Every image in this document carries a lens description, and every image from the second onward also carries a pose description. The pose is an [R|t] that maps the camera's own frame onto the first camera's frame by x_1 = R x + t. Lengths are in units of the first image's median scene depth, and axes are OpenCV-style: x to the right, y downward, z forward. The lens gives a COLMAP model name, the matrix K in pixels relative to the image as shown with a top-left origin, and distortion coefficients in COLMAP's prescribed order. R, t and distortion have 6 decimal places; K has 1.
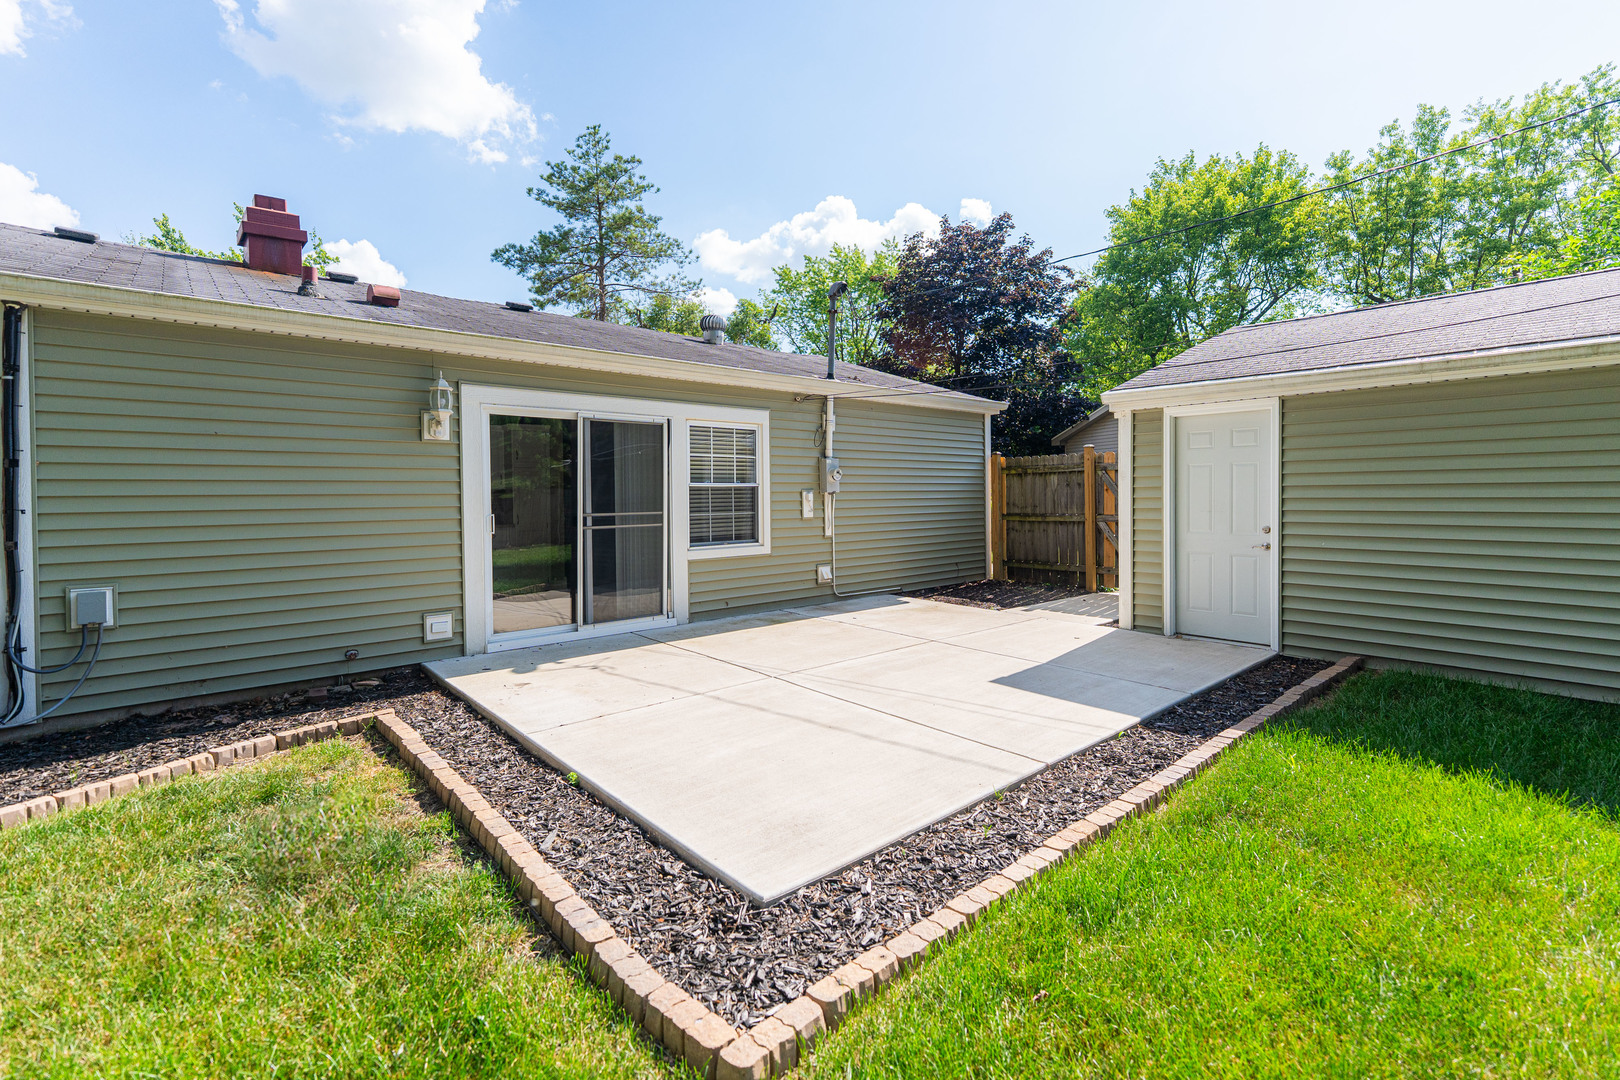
lens RADIAL K [[724.9, 0, 810.1], [0, 724.9, 487.8], [0, 0, 1]] dist [0.011047, 0.000445]
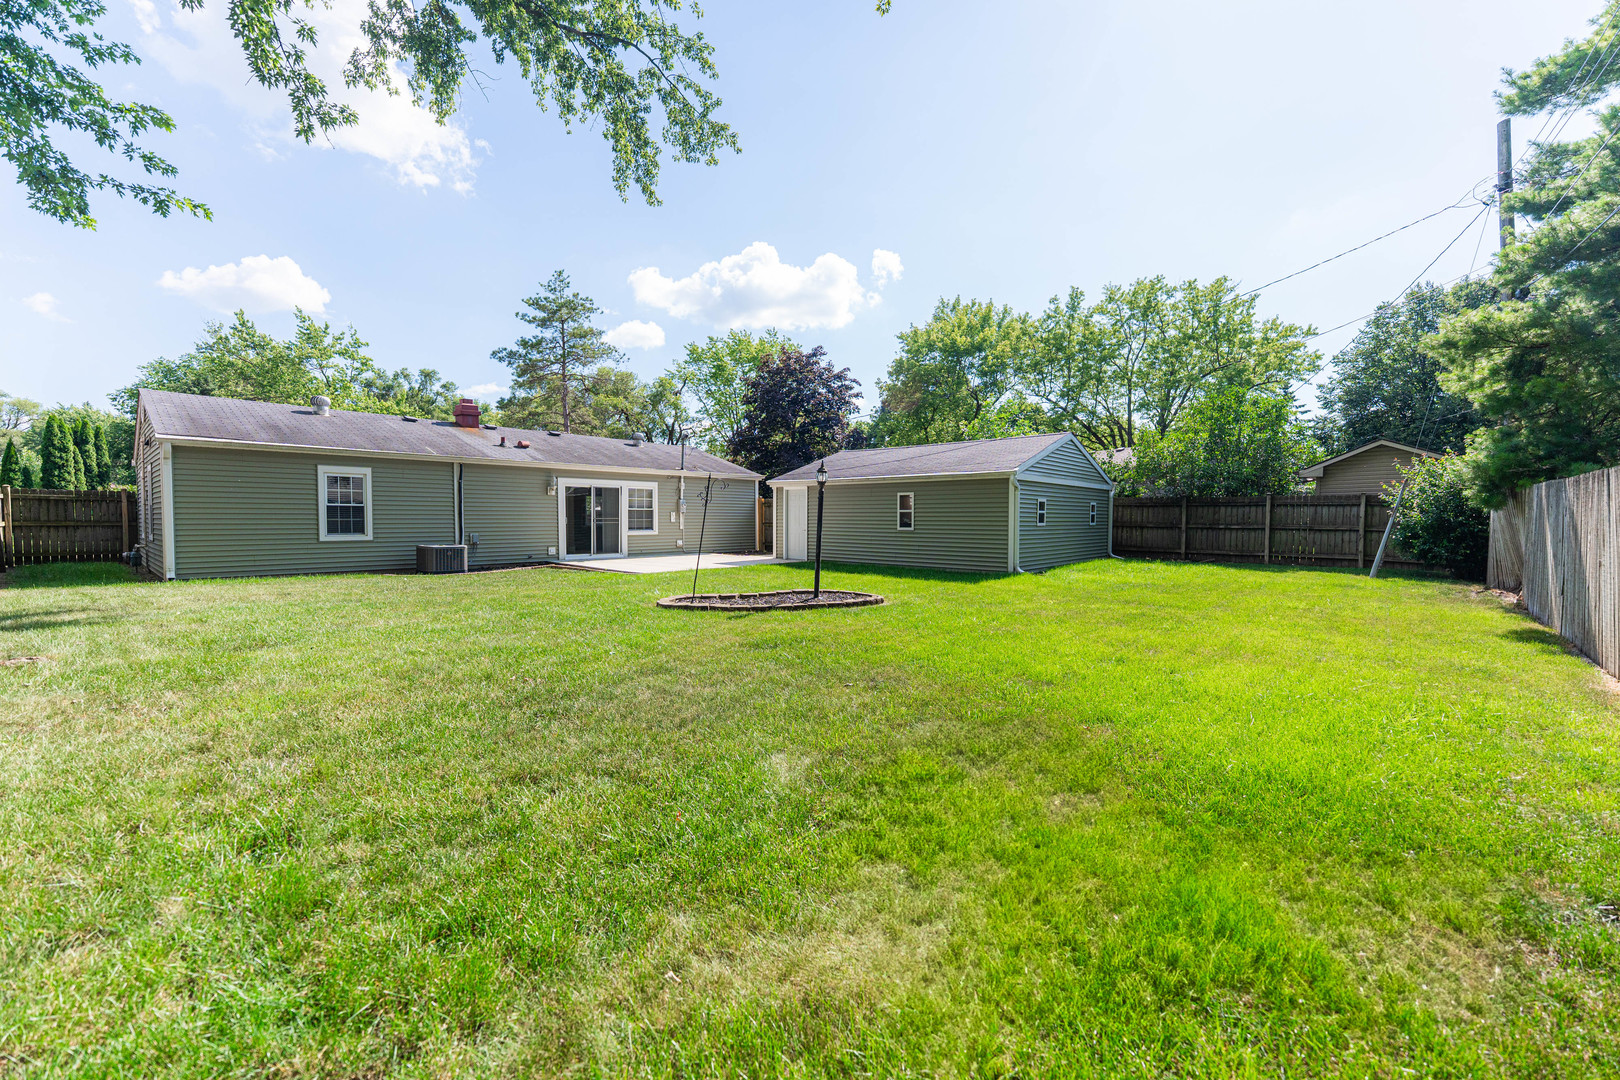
lens RADIAL K [[665.9, 0, 811.8], [0, 665.9, 541.5], [0, 0, 1]] dist [-0.001787, 0.001050]
pose [[0.993834, 0.005987, 0.110713, 0.083699], [-0.011227, 0.998843, 0.046770, -0.002300], [-0.110305, -0.047725, 0.992751, -0.536760]]
